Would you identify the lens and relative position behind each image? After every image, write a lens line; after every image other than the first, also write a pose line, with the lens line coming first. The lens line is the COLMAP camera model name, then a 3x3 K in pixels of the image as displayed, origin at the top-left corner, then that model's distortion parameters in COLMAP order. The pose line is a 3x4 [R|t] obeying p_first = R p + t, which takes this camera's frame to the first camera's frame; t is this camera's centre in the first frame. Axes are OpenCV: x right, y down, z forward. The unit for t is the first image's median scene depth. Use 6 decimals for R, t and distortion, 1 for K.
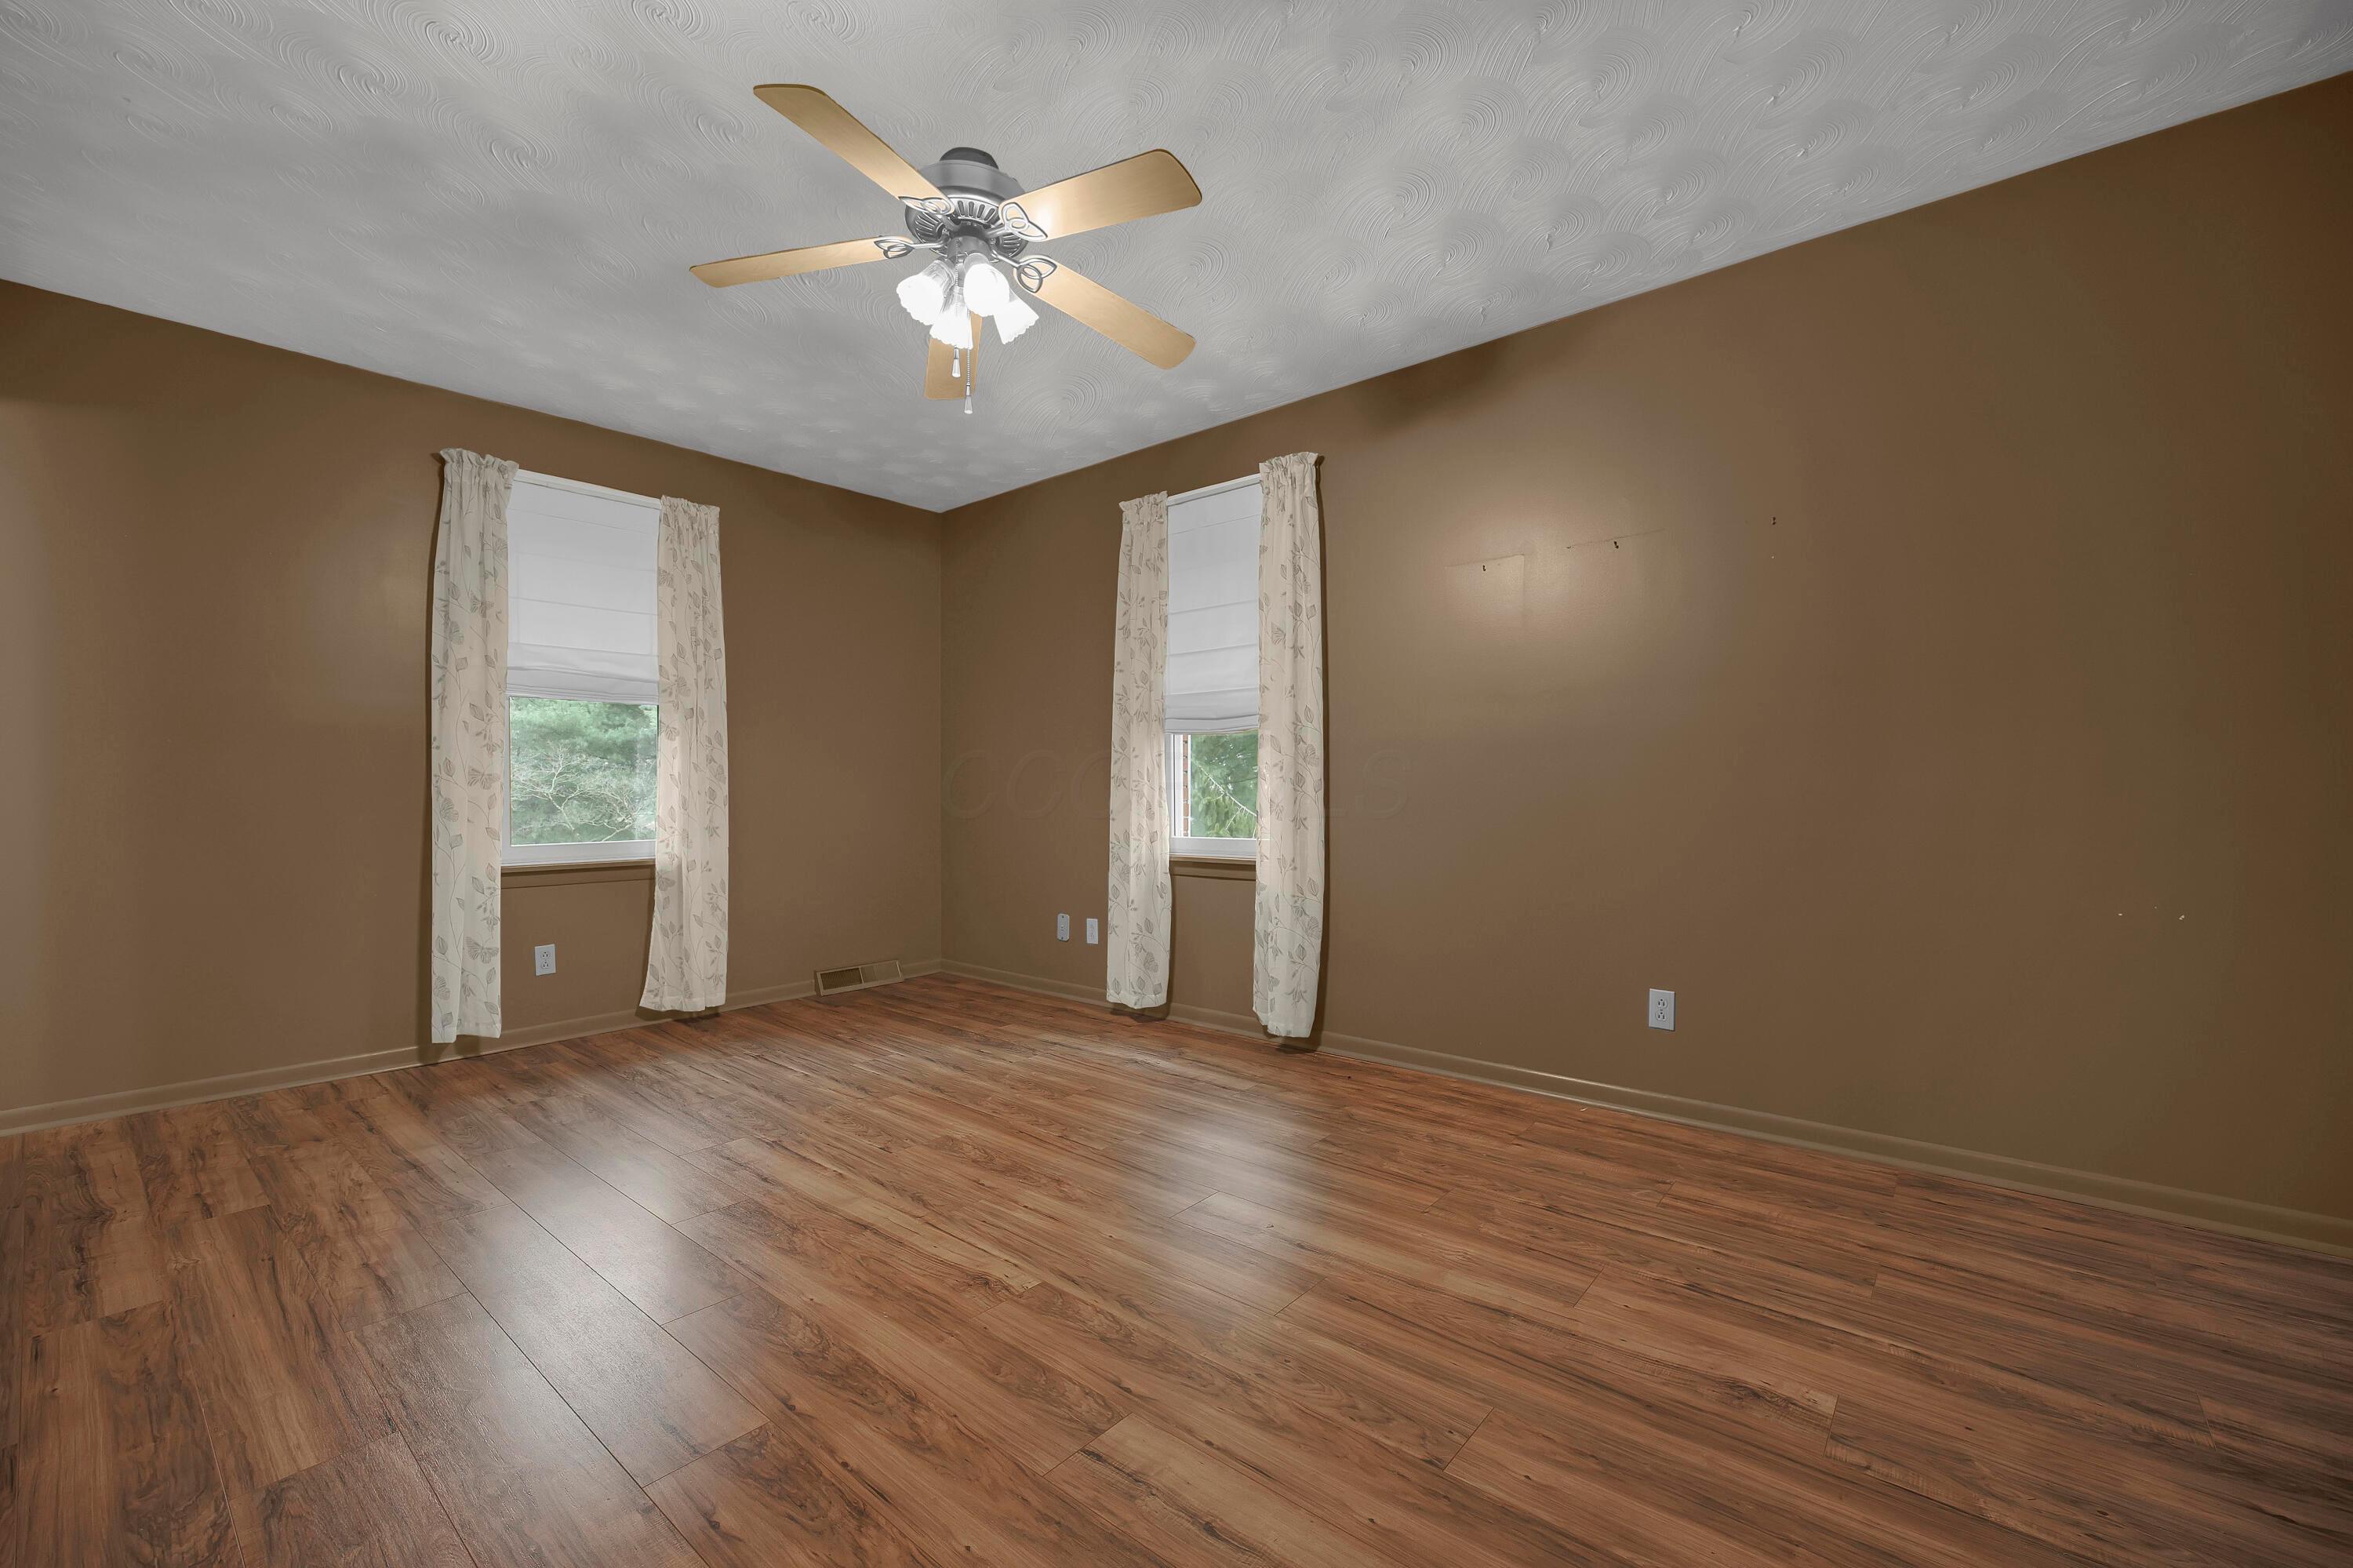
lens RADIAL K [[962.0, 0, 1168.3], [0, 962.0, 783.3], [0, 0, 1]] dist [-0.000379, 0.000096]
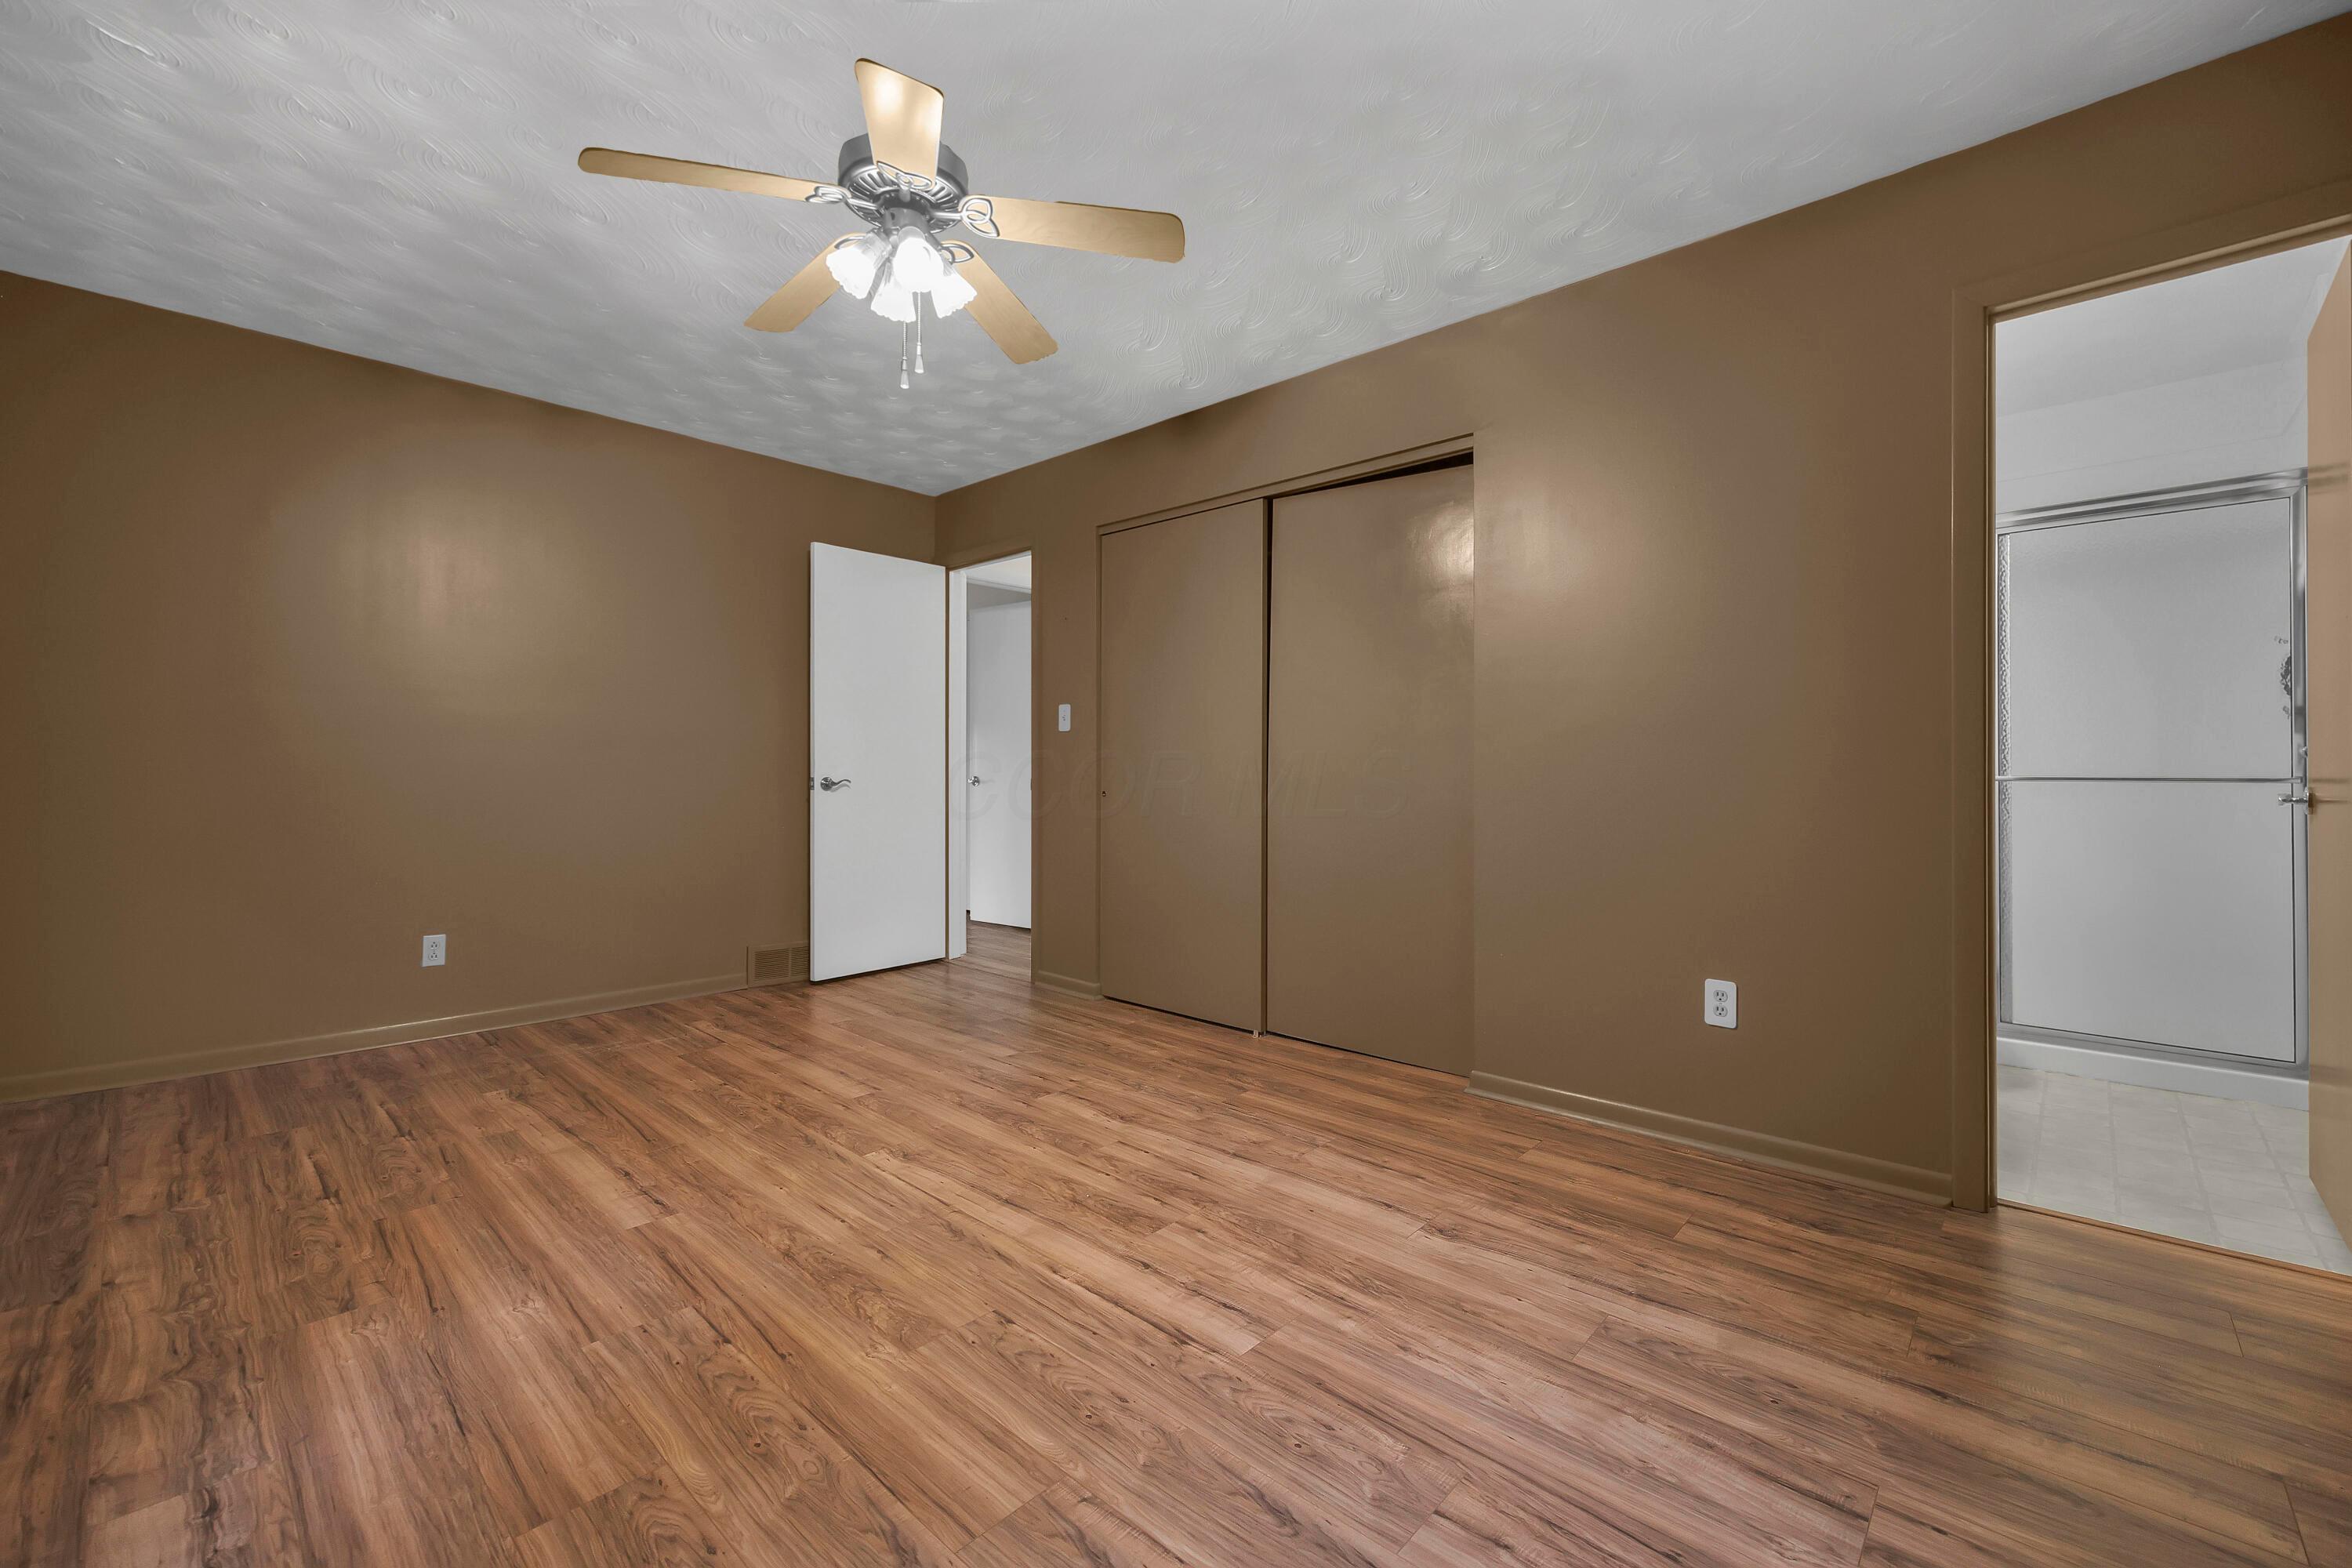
lens RADIAL K [[961.6, 0, 1174.3], [0, 961.6, 781.9], [0, 0, 1]] dist [-0.000379, 0.000096]
pose [[-0.999297, 0.000963, 0.037469, -0.523462], [0.001030, 0.999998, 0.001776, 0.010875], [-0.037467, 0.001814, -0.999296, 1.987620]]
